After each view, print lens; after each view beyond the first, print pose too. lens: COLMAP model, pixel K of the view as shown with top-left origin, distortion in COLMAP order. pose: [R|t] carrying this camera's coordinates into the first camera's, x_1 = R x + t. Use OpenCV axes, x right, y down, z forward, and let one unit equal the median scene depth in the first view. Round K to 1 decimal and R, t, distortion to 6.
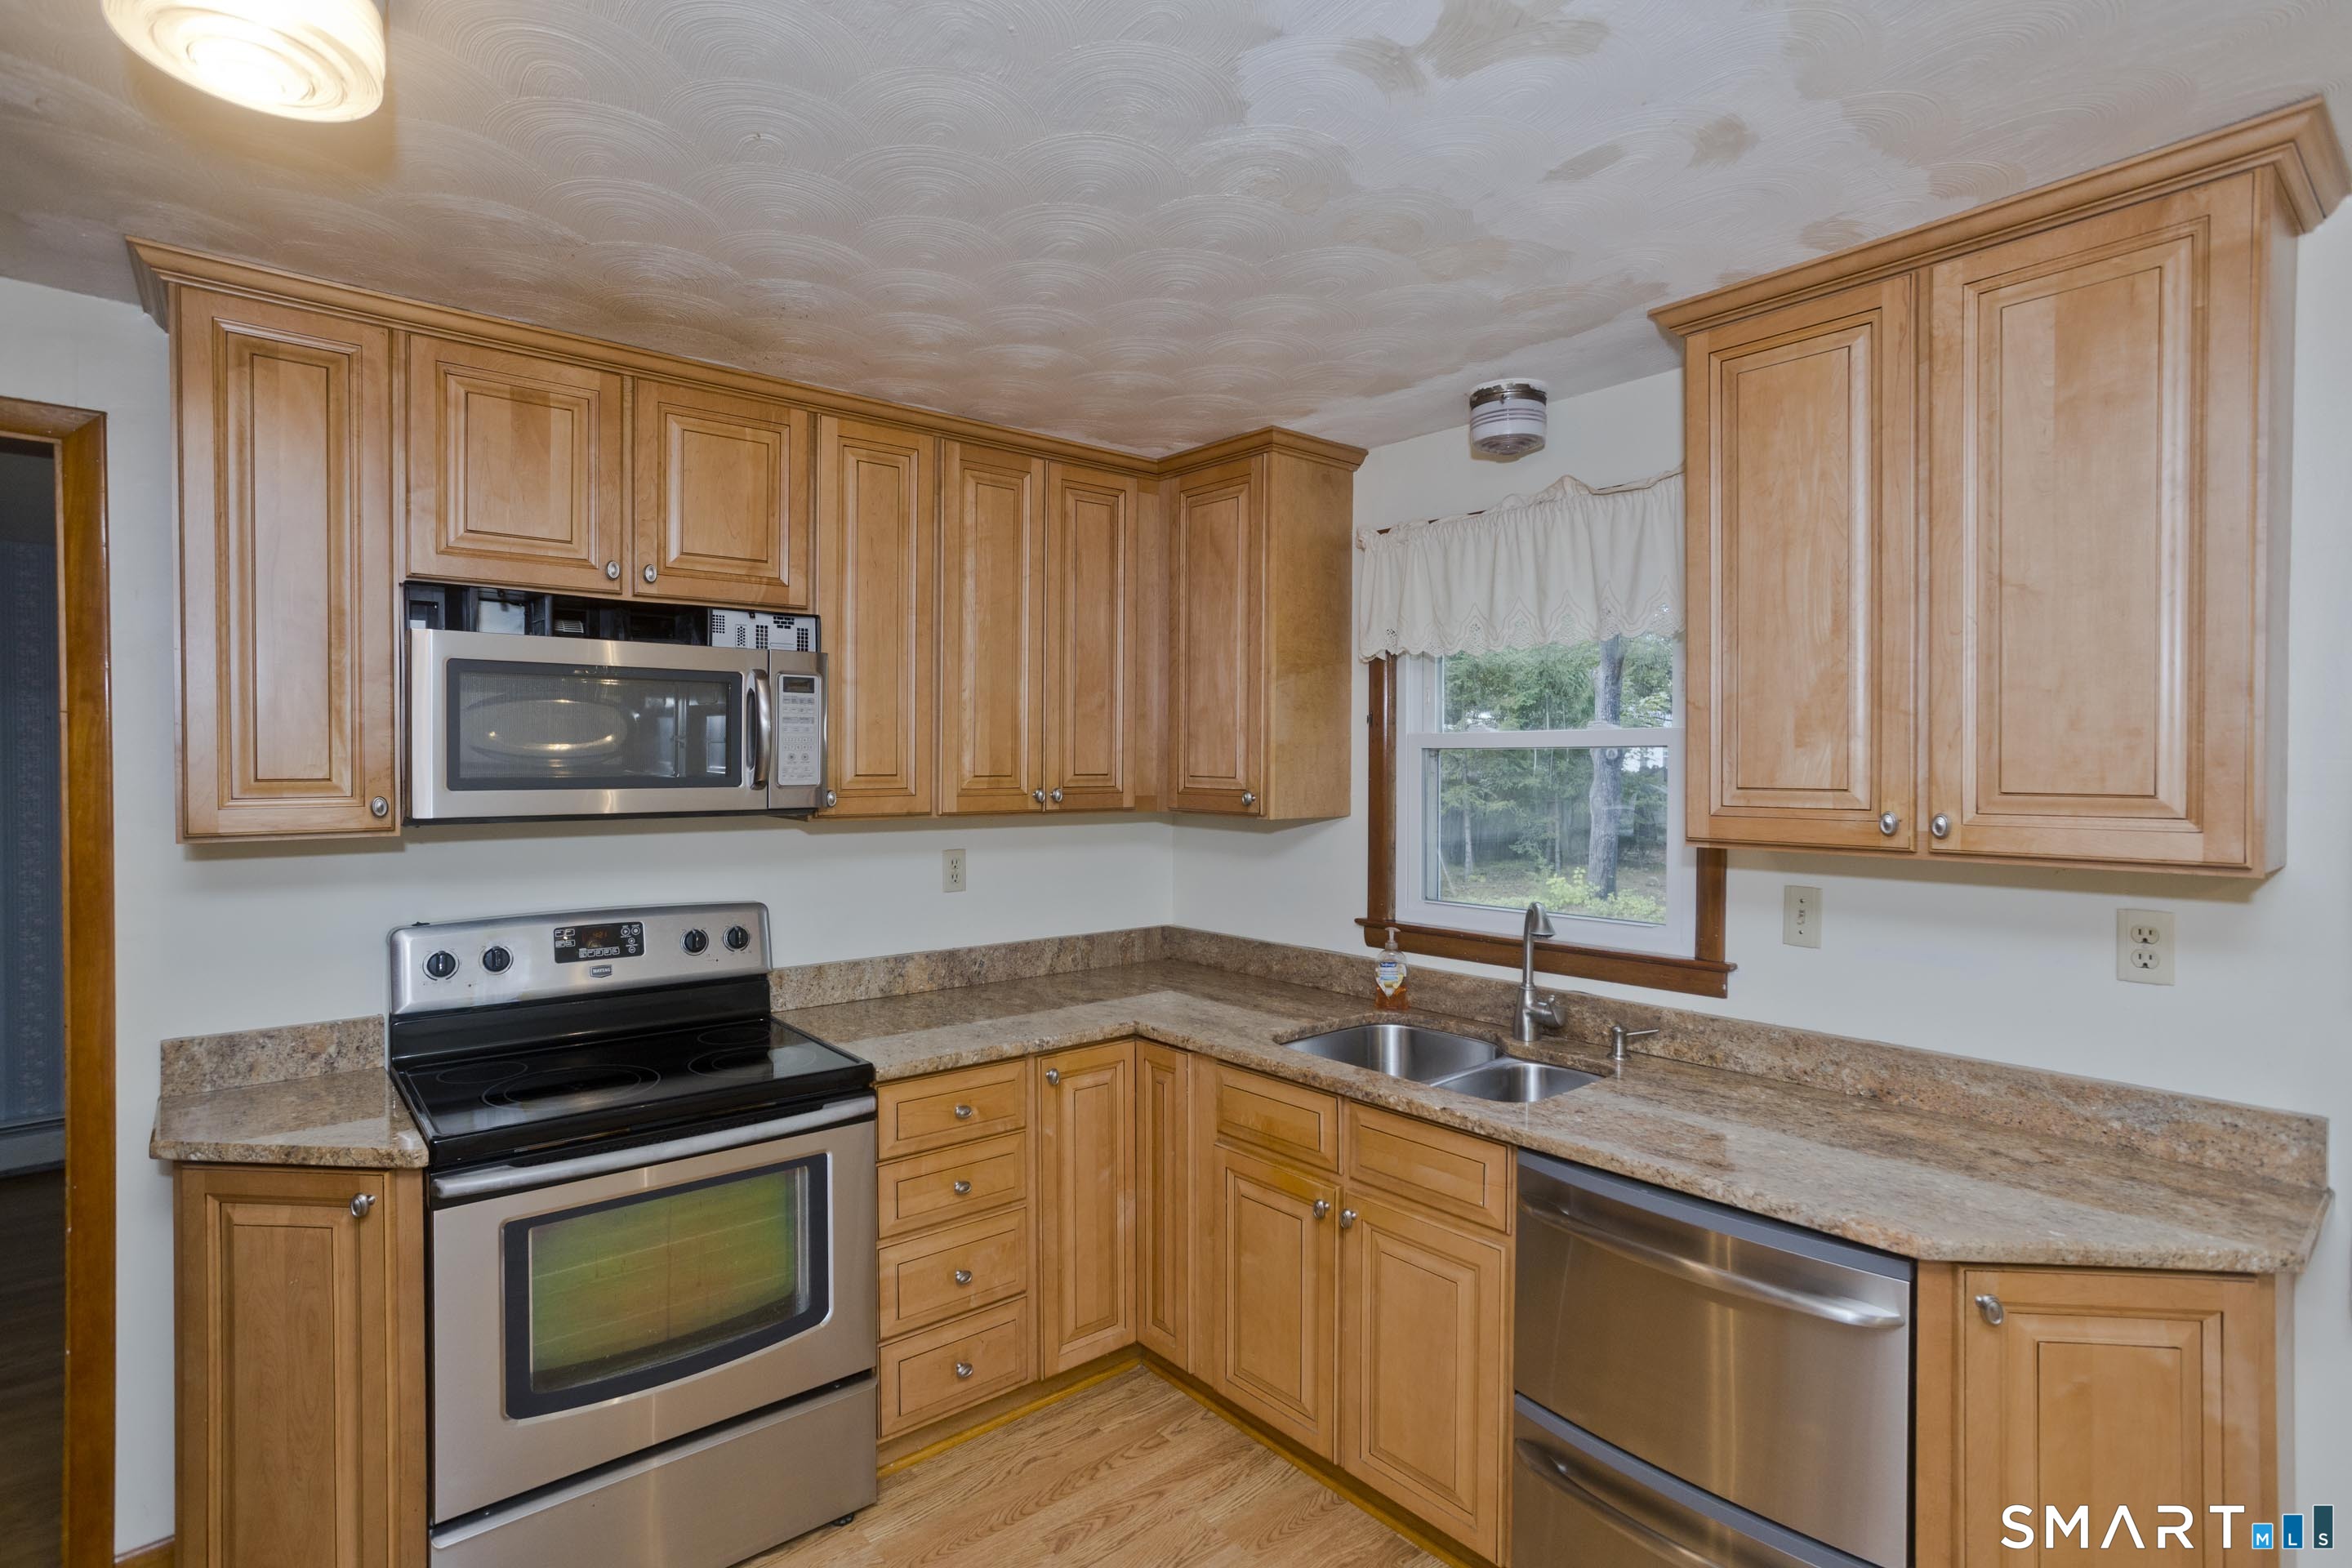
lens RADIAL K [[1154.1, 0, 1178.0], [0, 1154.1, 779.0], [0, 0, 1]] dist [-0.025676, 0.005754]
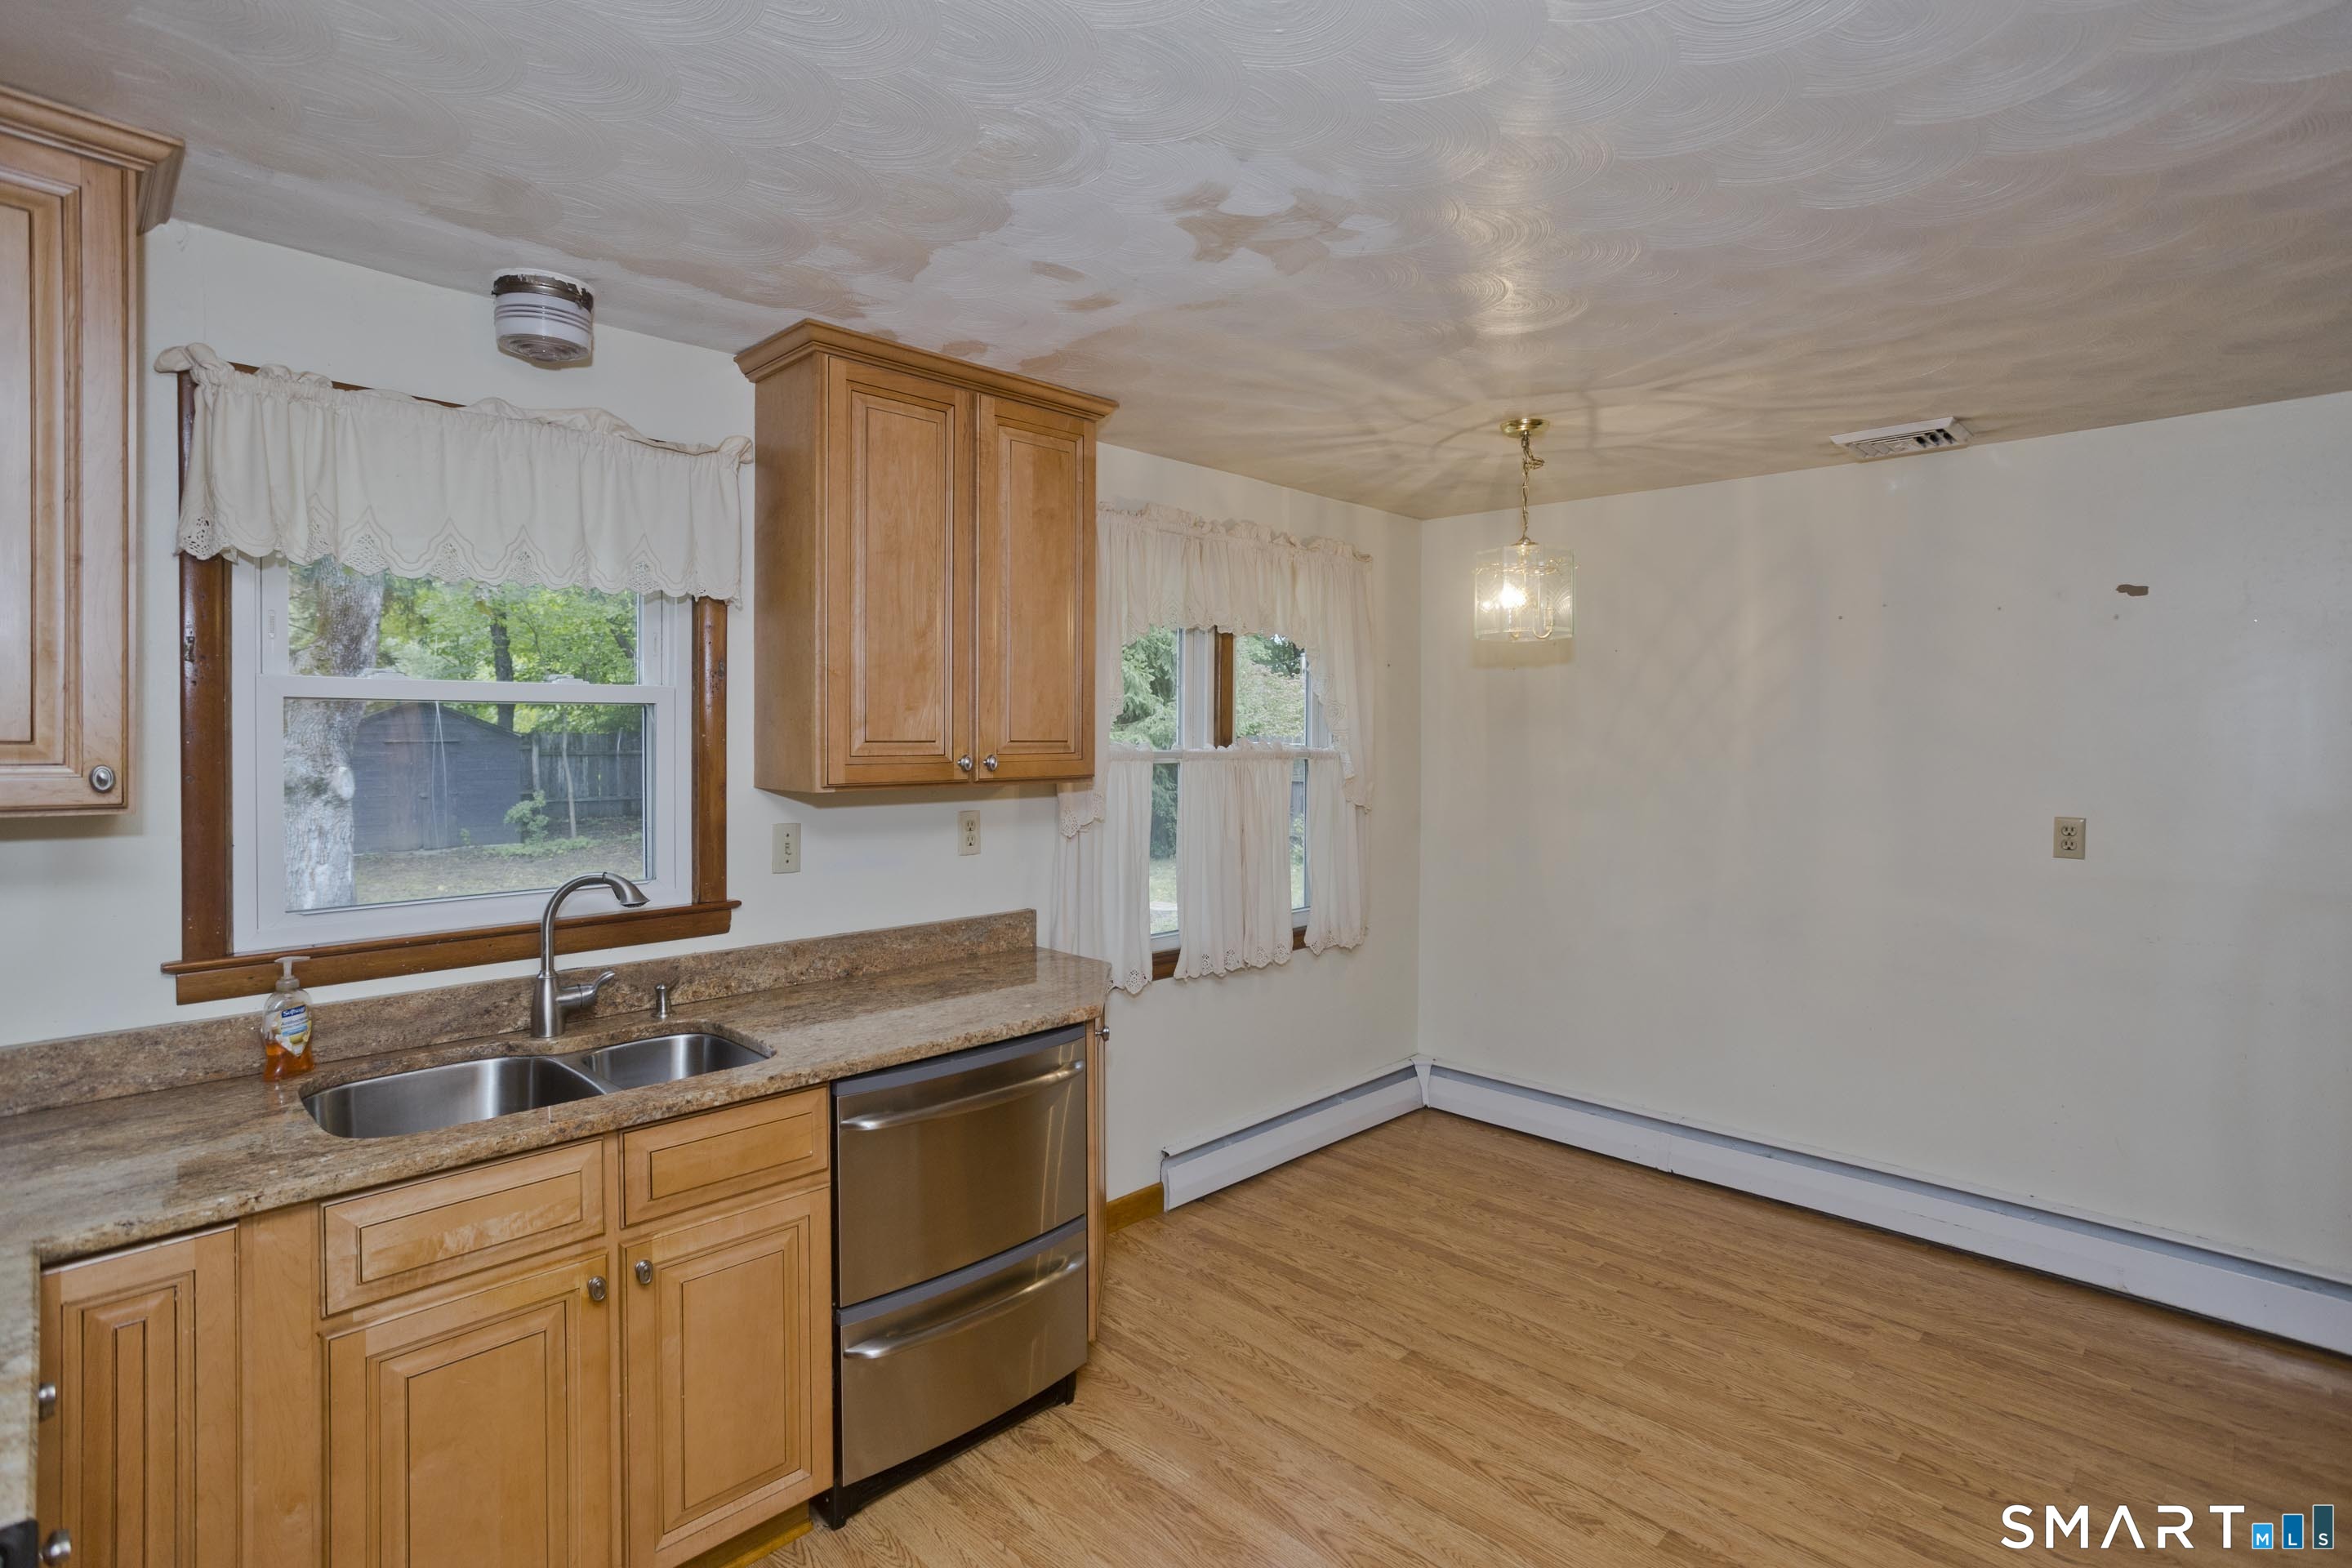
lens RADIAL K [[1154.1, 0, 1188.0], [0, 1154.1, 744.9], [0, 0, 1]] dist [-0.025676, 0.005754]
pose [[-0.101750, -0.018707, 0.994634, -0.657966], [0.006733, 0.999787, 0.019493, -0.009104], [-0.994787, 0.008681, -0.101603, 0.653302]]
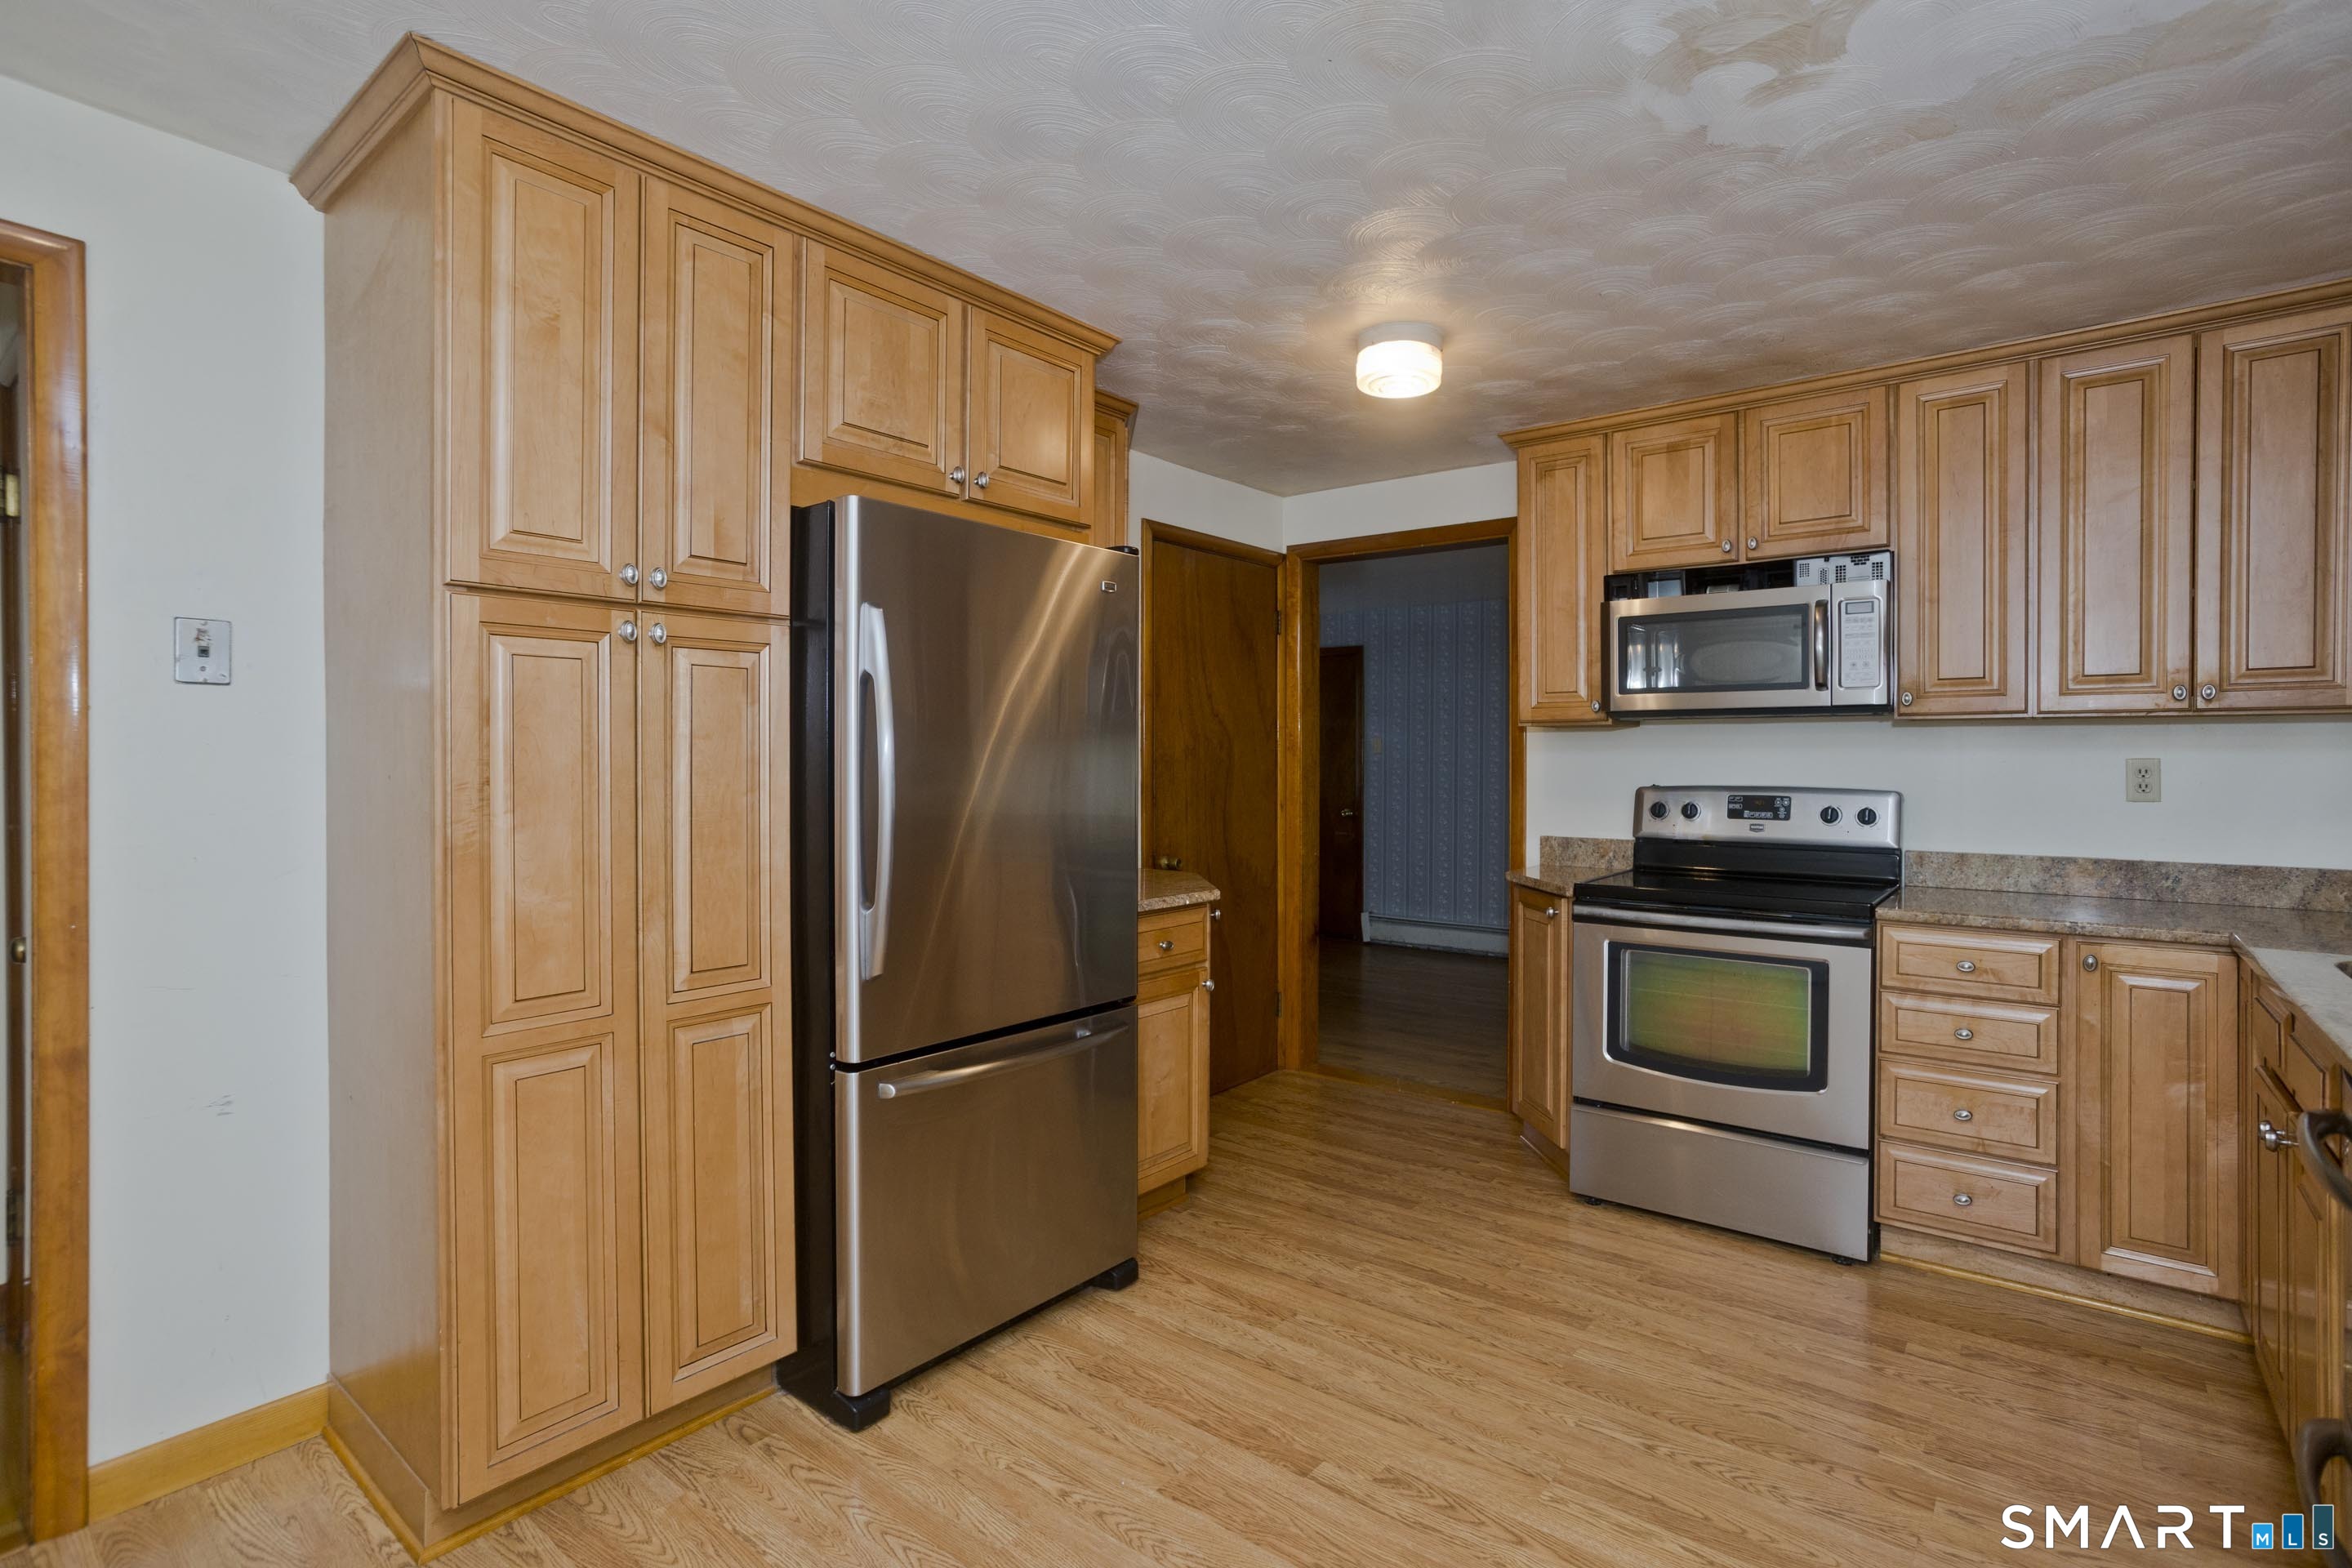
lens RADIAL K [[1154.1, 0, 1180.4], [0, 1154.1, 771.7], [0, 0, 1]] dist [-0.025676, 0.005754]
pose [[0.192062, 0.003995, -0.981375, 0.782833], [-0.020352, 0.999793, 0.000087, 0.117215], [0.981172, 0.019956, 0.192104, 0.025817]]
